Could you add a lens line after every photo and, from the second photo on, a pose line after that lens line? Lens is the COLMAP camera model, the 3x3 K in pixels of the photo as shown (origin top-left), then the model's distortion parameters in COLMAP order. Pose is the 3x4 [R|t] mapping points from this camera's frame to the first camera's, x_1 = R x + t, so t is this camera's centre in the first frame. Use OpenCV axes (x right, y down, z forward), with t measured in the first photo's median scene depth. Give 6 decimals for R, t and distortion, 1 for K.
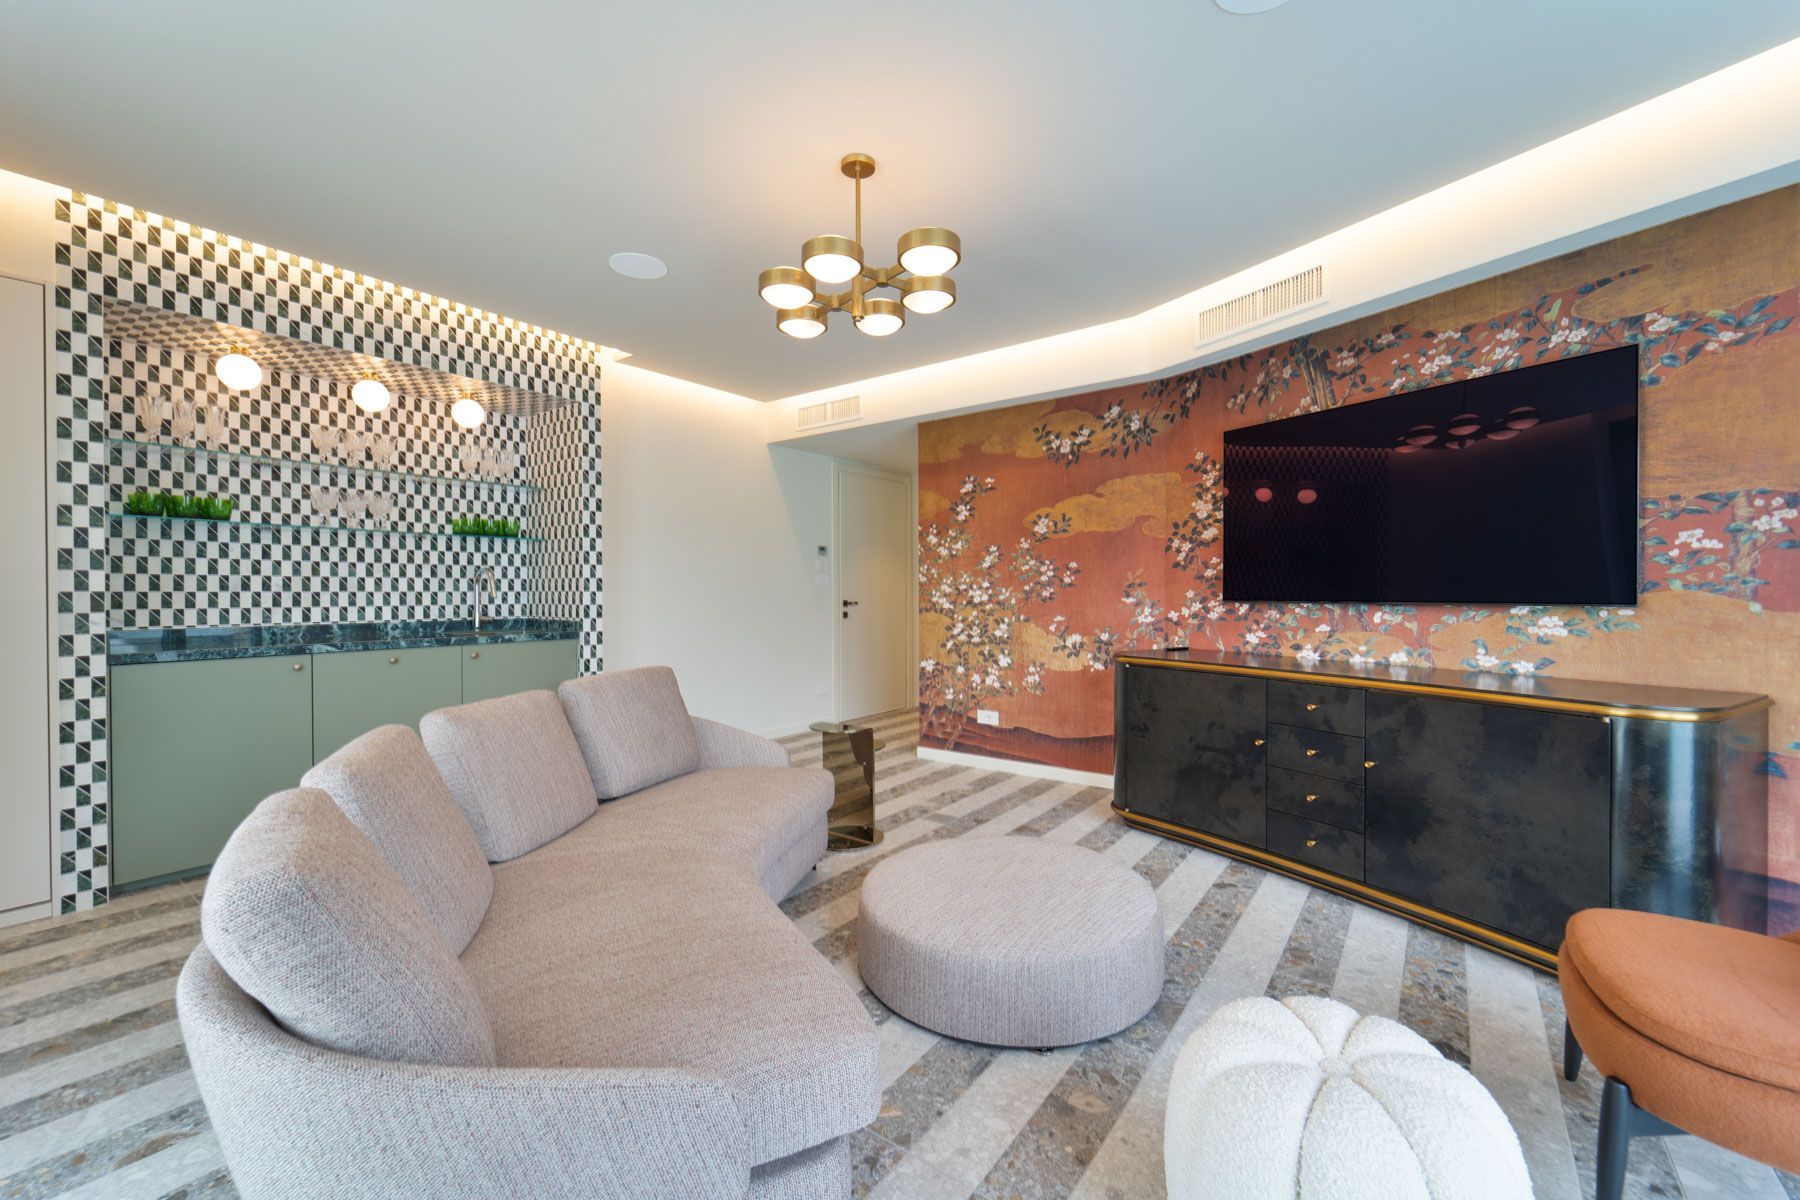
lens RADIAL K [[730.9, 0, 905.5], [0, 730.9, 596.2], [0, 0, 1]] dist [0.000725, -0.000022]
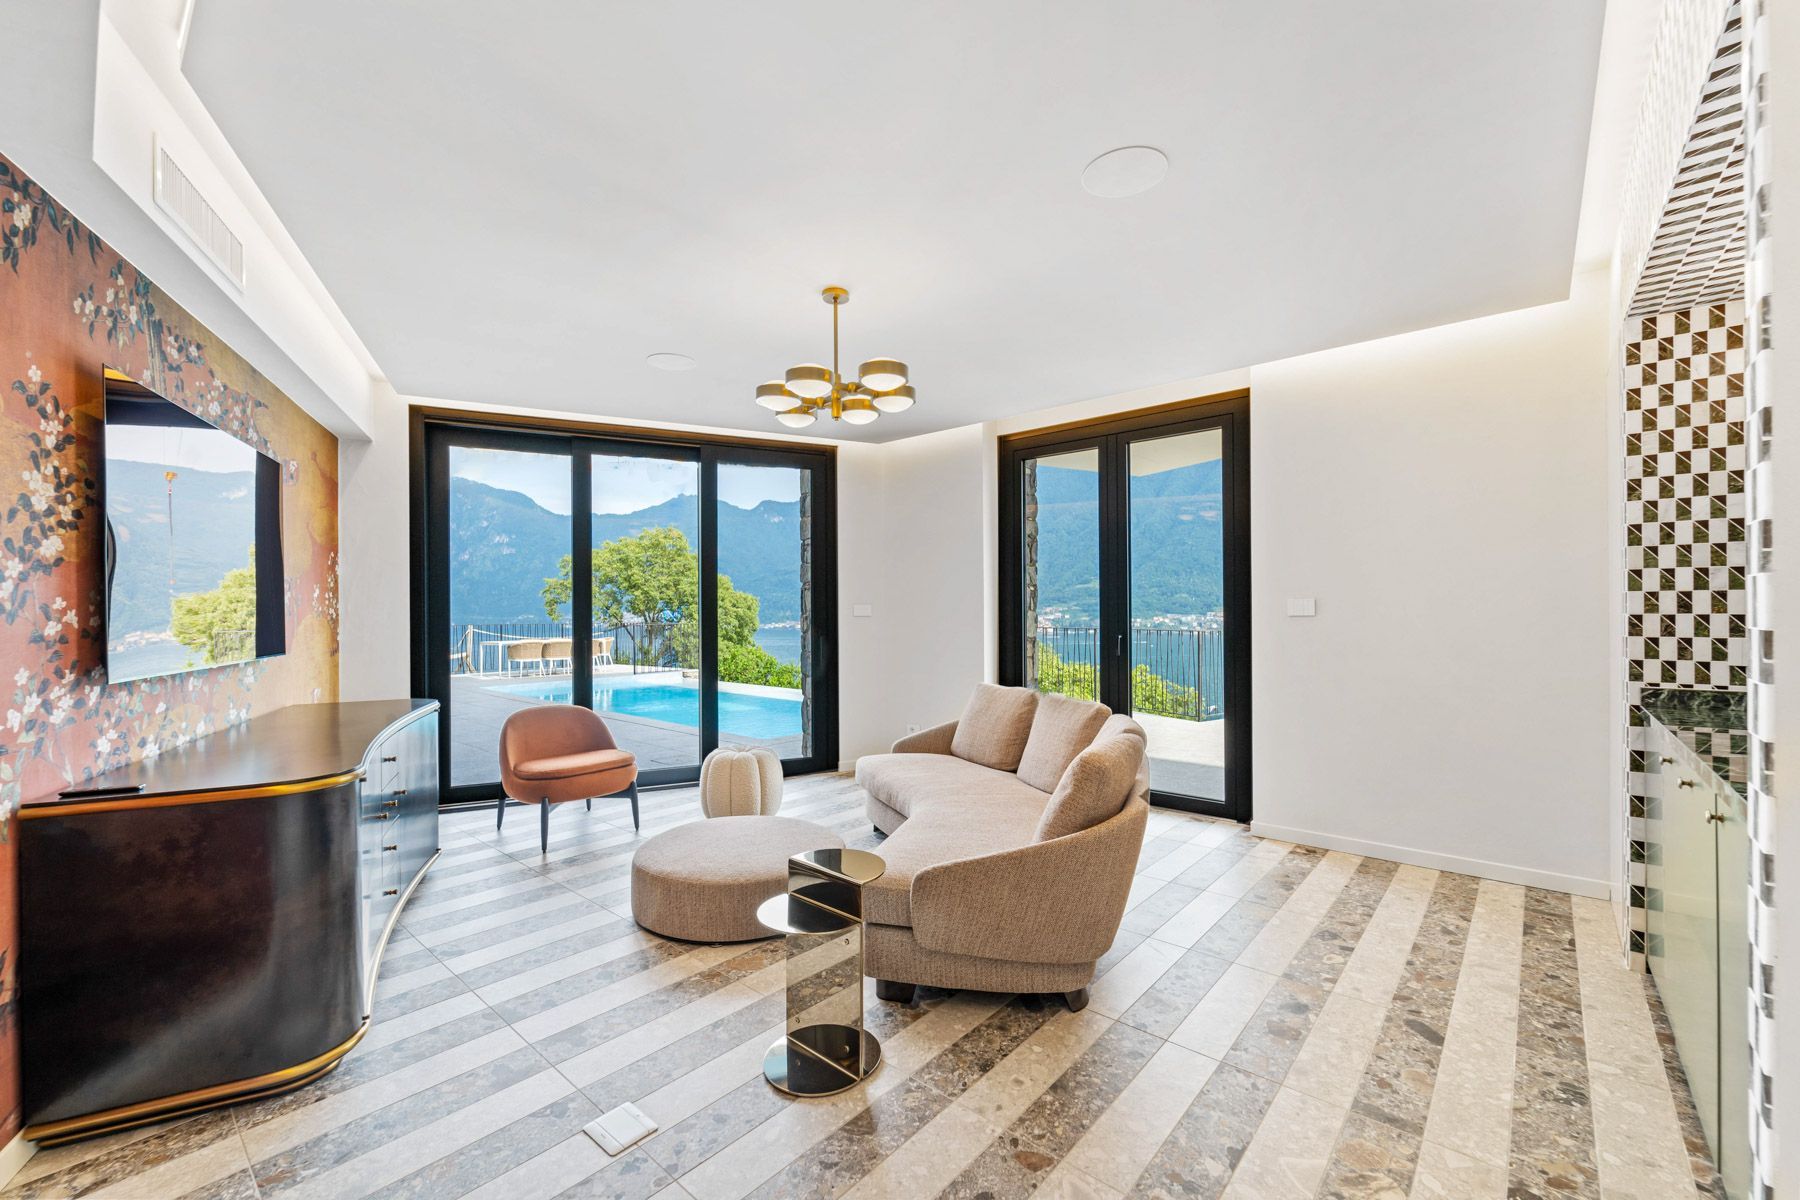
lens RADIAL K [[730.9, 0, 897.4], [0, 730.9, 608.0], [0, 0, 1]] dist [0.000725, -0.000022]
pose [[-0.996739, 0.013241, 0.079597, -0.171513], [0.013771, 0.999887, 0.006111, -0.040471], [-0.079507, 0.007187, -0.996808, 1.414960]]
